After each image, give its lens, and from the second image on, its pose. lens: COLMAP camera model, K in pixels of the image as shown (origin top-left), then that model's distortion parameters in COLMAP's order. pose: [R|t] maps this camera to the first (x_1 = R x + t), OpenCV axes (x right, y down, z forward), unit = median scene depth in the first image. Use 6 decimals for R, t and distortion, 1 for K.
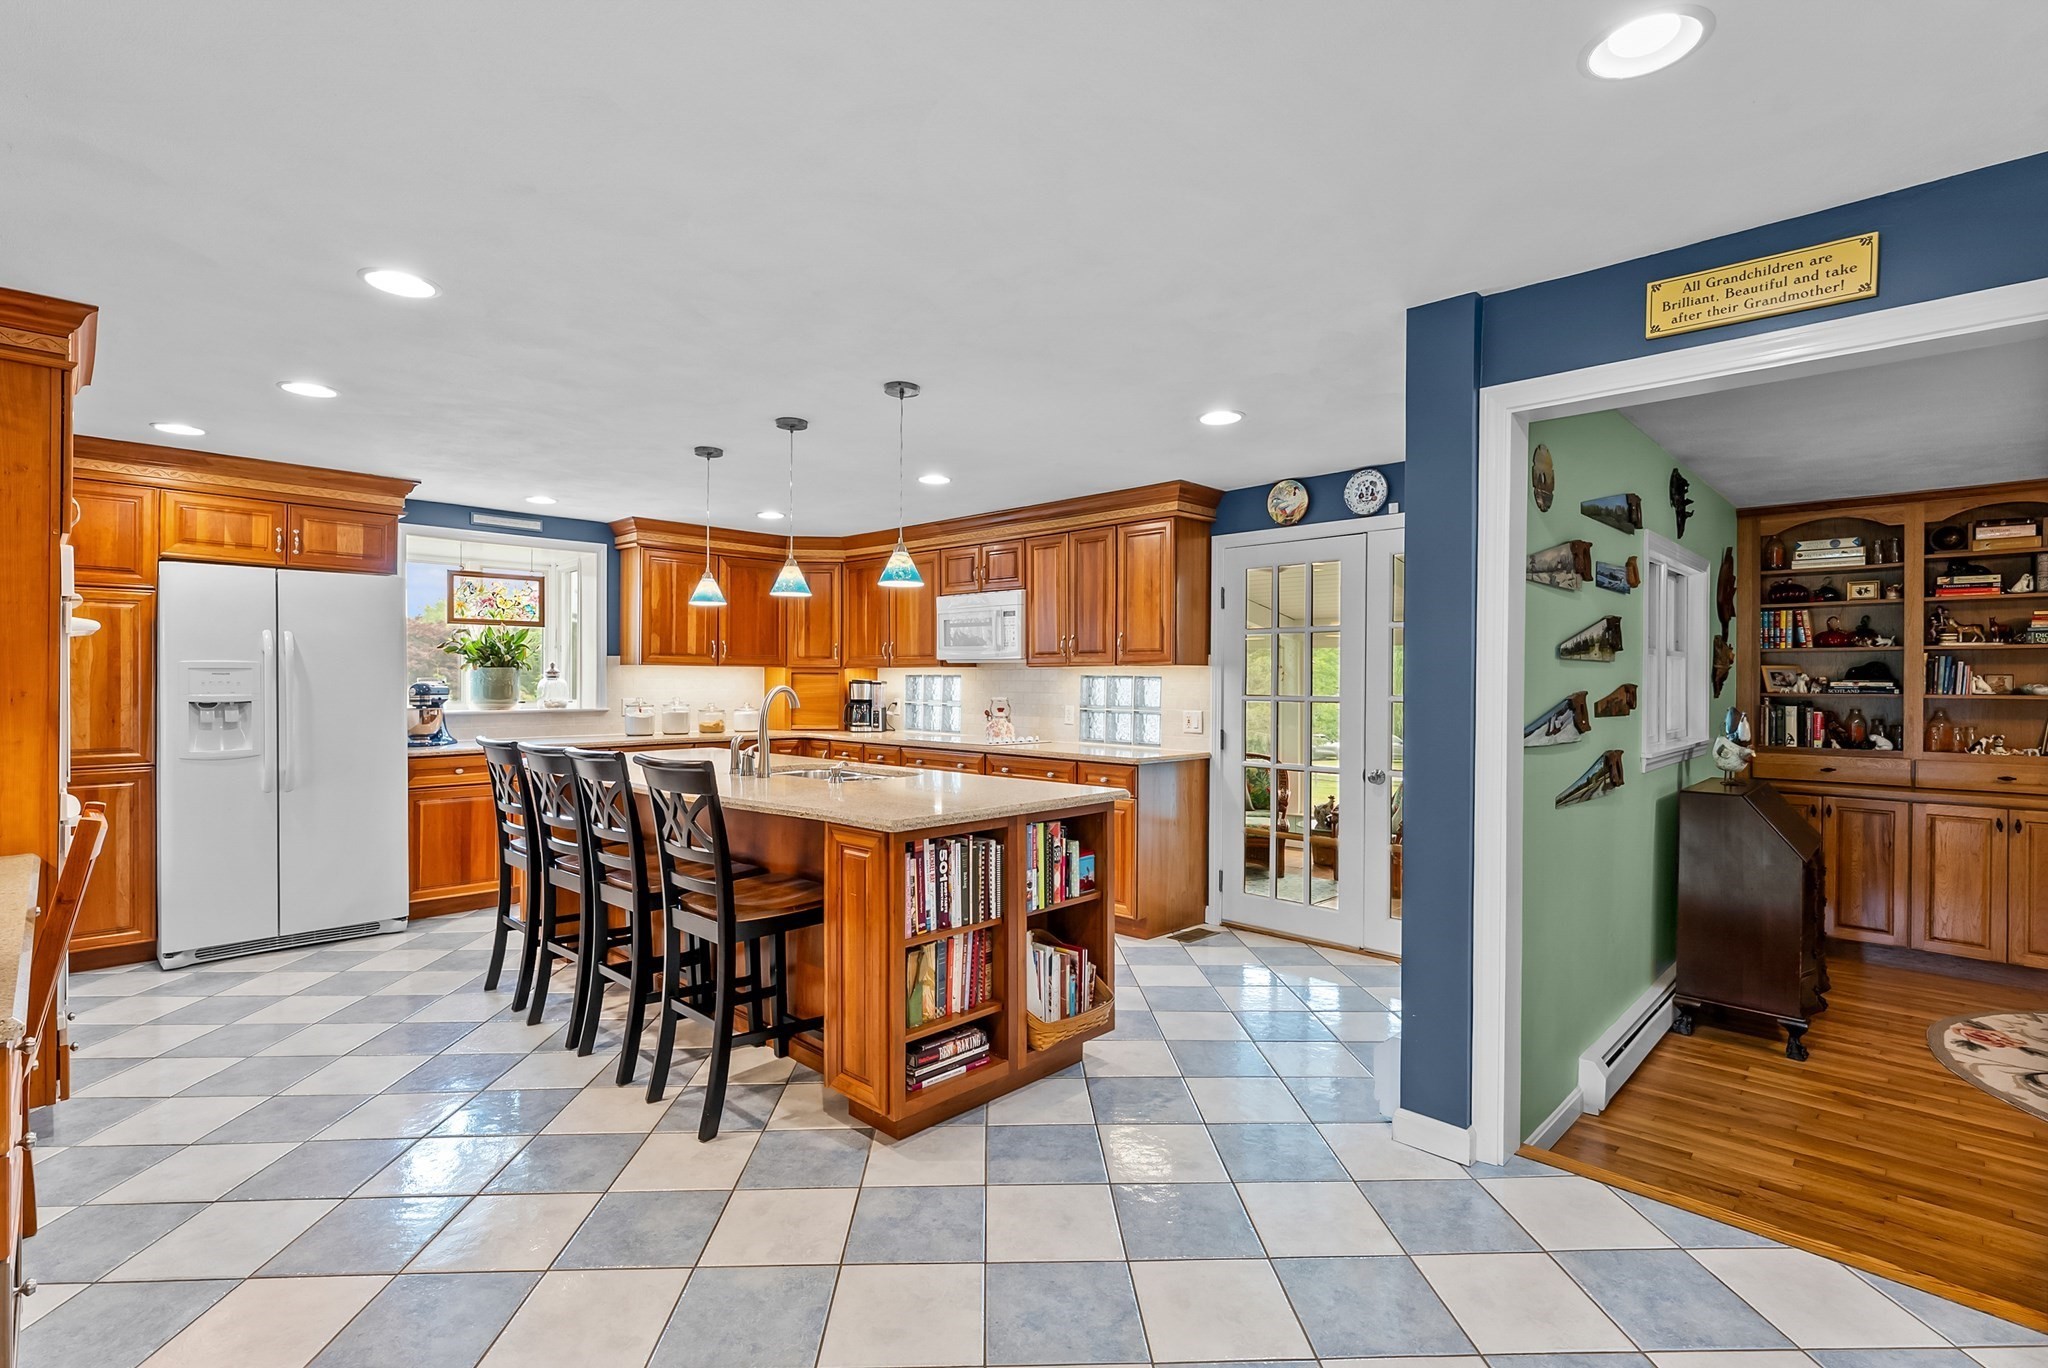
lens RADIAL K [[939.0, 0, 1029.8], [0, 939.0, 681.7], [0, 0, 1]] dist [-0.005110, -0.000509]
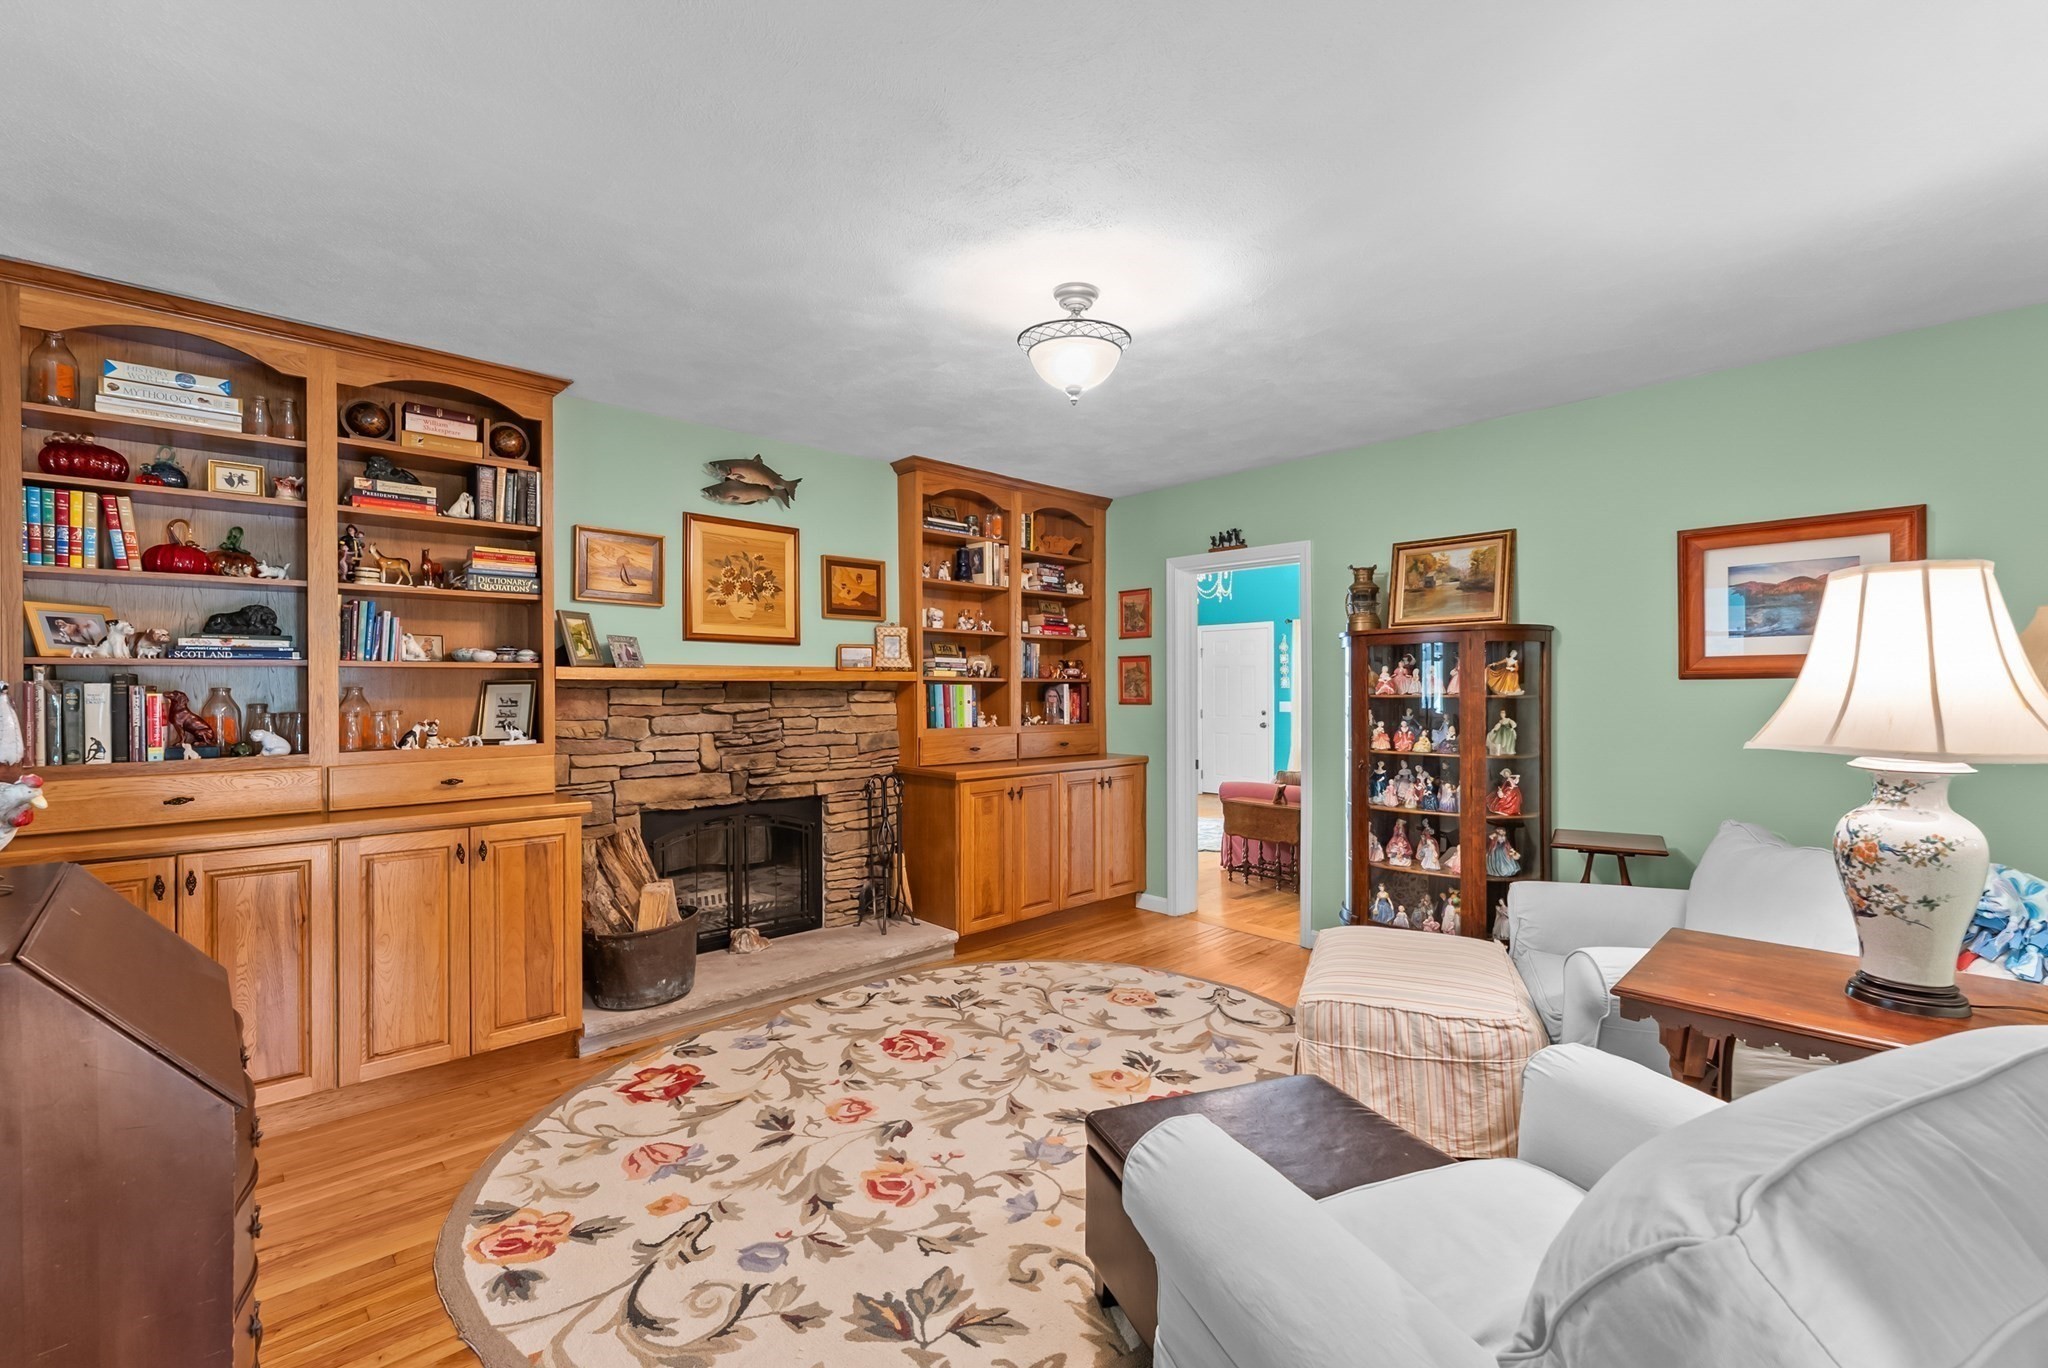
lens RADIAL K [[897.1, 0, 1029.7], [0, 897.1, 685.8], [0, 0, 1]] dist [0.001111, 0.000077]
pose [[0.045770, -0.007823, 0.998921, 0.375359], [0.006846, 0.999948, 0.007517, 0.028771], [-0.998929, 0.006494, 0.045821, 0.505573]]
